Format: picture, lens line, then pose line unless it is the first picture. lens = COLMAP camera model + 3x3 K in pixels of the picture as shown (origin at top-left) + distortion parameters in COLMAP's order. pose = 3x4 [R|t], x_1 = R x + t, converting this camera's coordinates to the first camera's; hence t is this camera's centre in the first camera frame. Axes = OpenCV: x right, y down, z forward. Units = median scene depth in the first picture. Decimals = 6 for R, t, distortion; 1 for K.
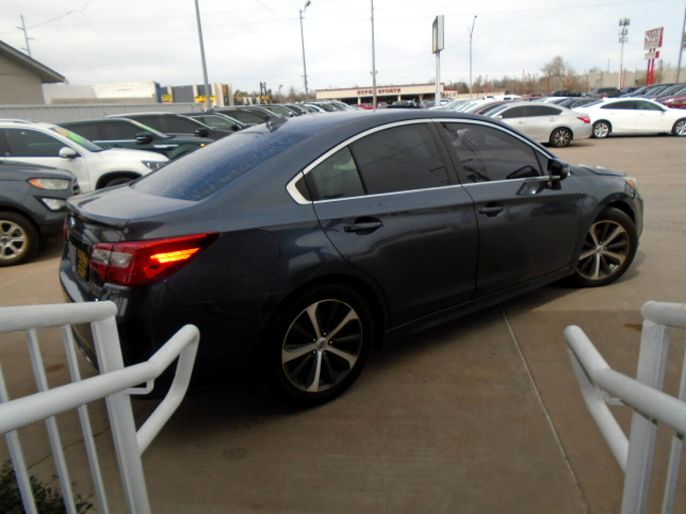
lens RADIAL K [[478.1, 0, 342.5], [0, 478.1, 264.2], [0, 0, 1]] dist [0.030050, -0.034153]
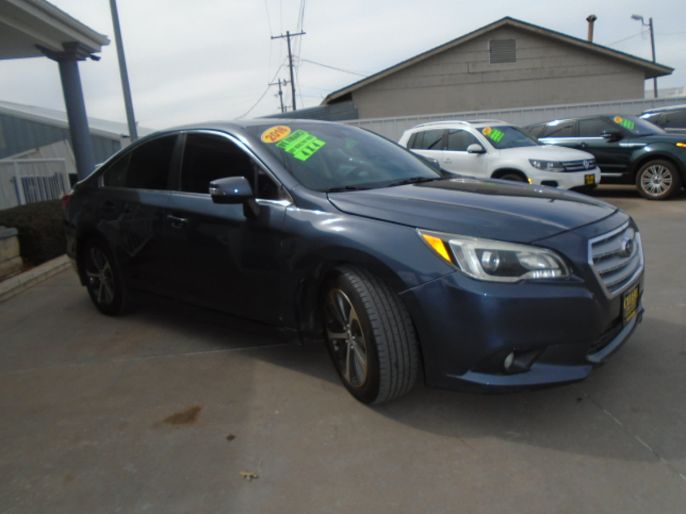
lens RADIAL K [[478.1, 0, 342.5], [0, 478.1, 264.2], [0, 0, 1]] dist [0.030050, -0.034153]
pose [[0.289667, 0.257458, -0.921851, 0.457644], [-0.244850, 0.951027, 0.188669, -0.099016], [0.925279, 0.171064, 0.338520, 0.332229]]
